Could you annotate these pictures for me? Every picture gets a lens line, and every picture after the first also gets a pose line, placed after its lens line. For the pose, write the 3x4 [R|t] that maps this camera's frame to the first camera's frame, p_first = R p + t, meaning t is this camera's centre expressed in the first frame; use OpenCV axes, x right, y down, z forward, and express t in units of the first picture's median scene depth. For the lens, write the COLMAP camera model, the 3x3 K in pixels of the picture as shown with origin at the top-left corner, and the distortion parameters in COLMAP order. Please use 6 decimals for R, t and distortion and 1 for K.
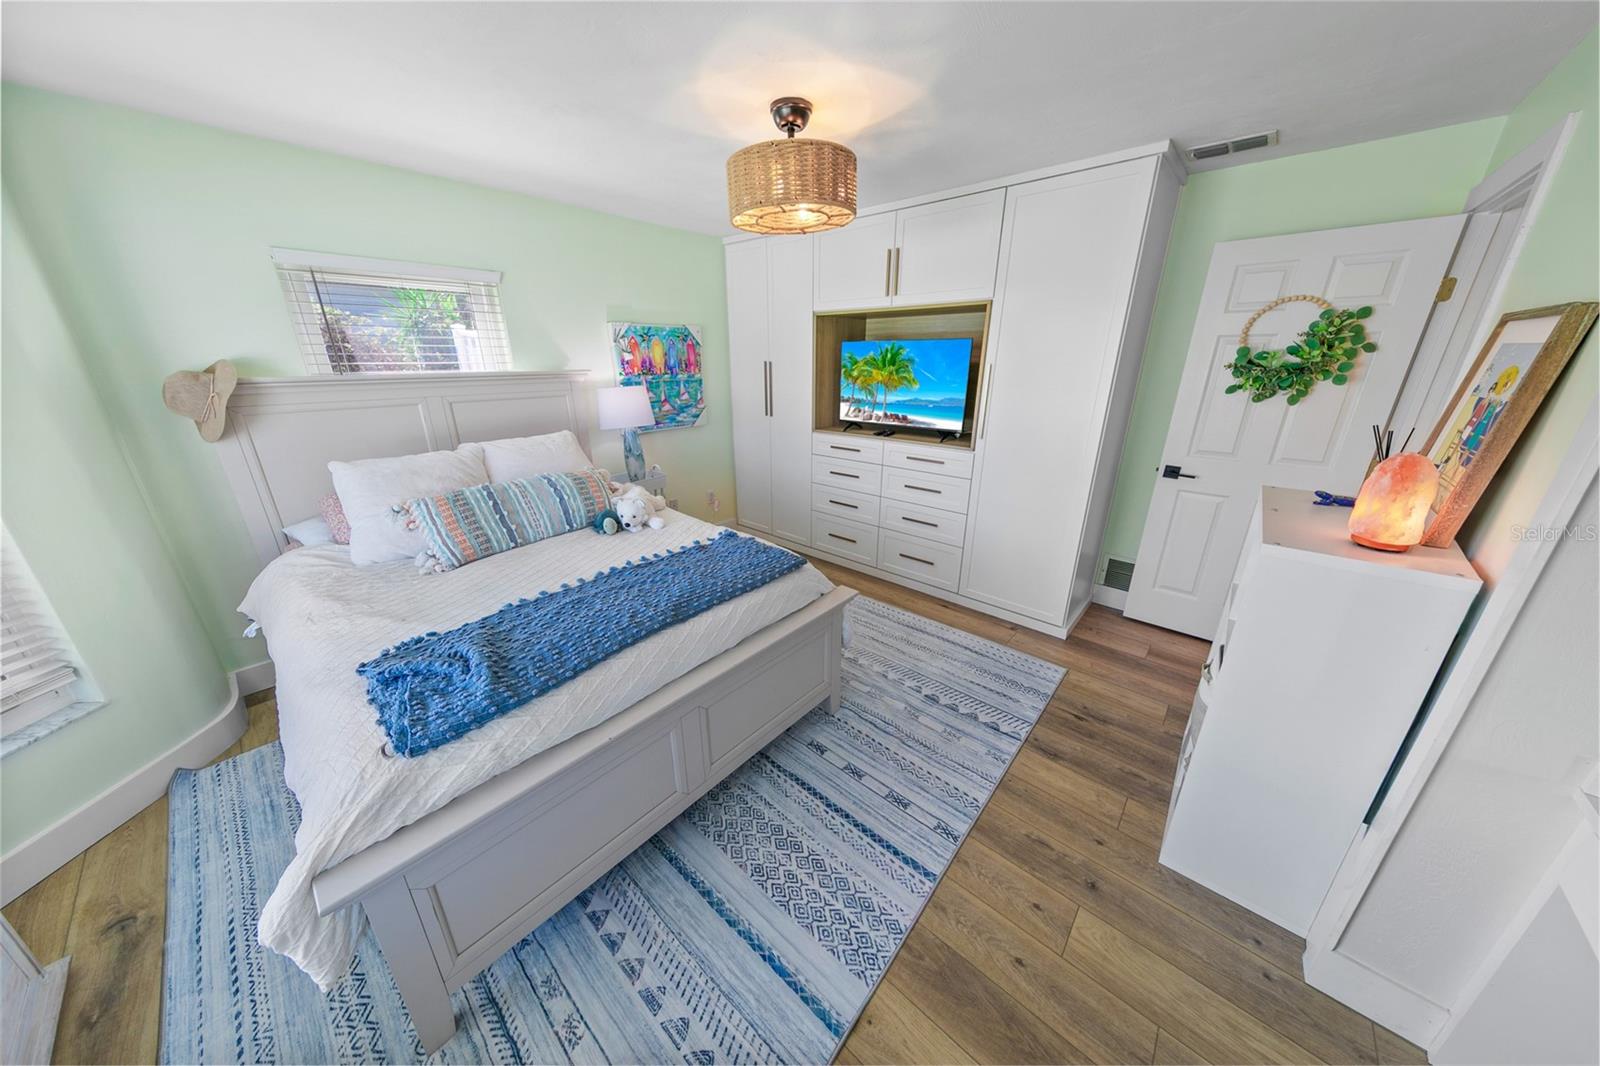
lens RADIAL K [[498.5, 0, 797.9], [0, 498.5, 540.2], [0, 0, 1]] dist [0.006909, -0.000628]
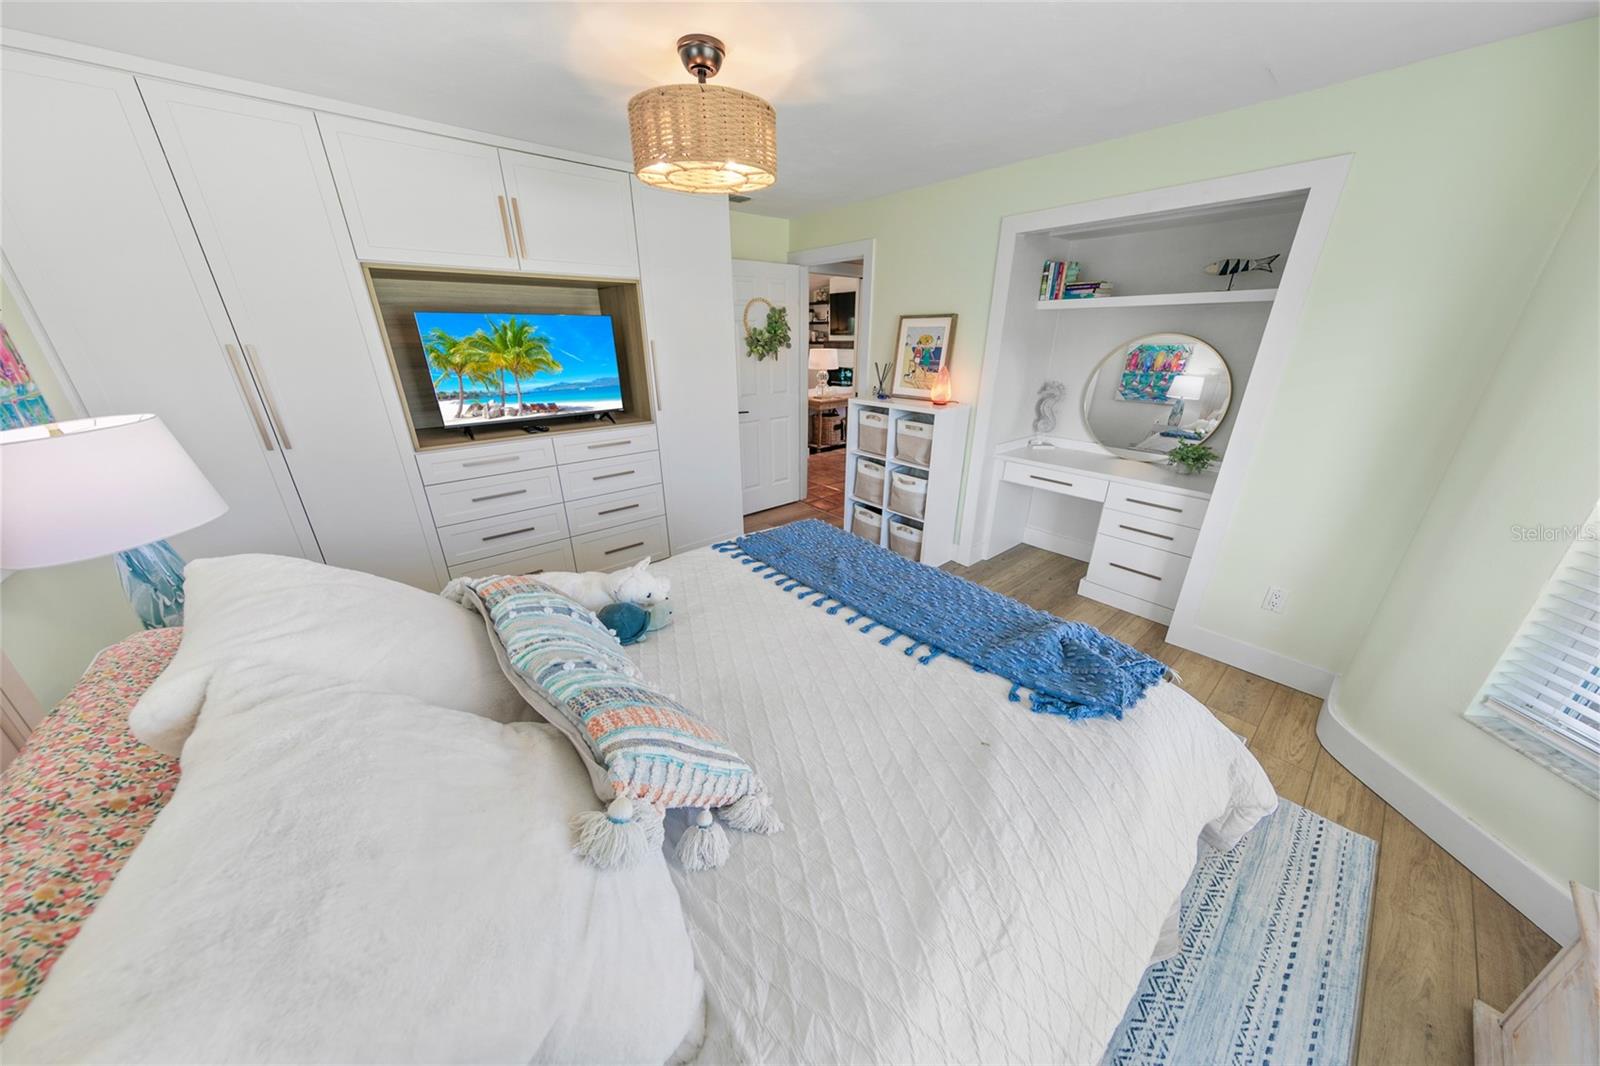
lens RADIAL K [[498.5, 0, 793.7], [0, 498.5, 529.2], [0, 0, 1]] dist [0.006909, -0.000628]
pose [[0.167909, -0.363258, 0.916434, -0.577397], [0.347746, 0.891697, 0.289739, -0.158595], [-0.922431, 0.270036, 0.276045, 0.426805]]
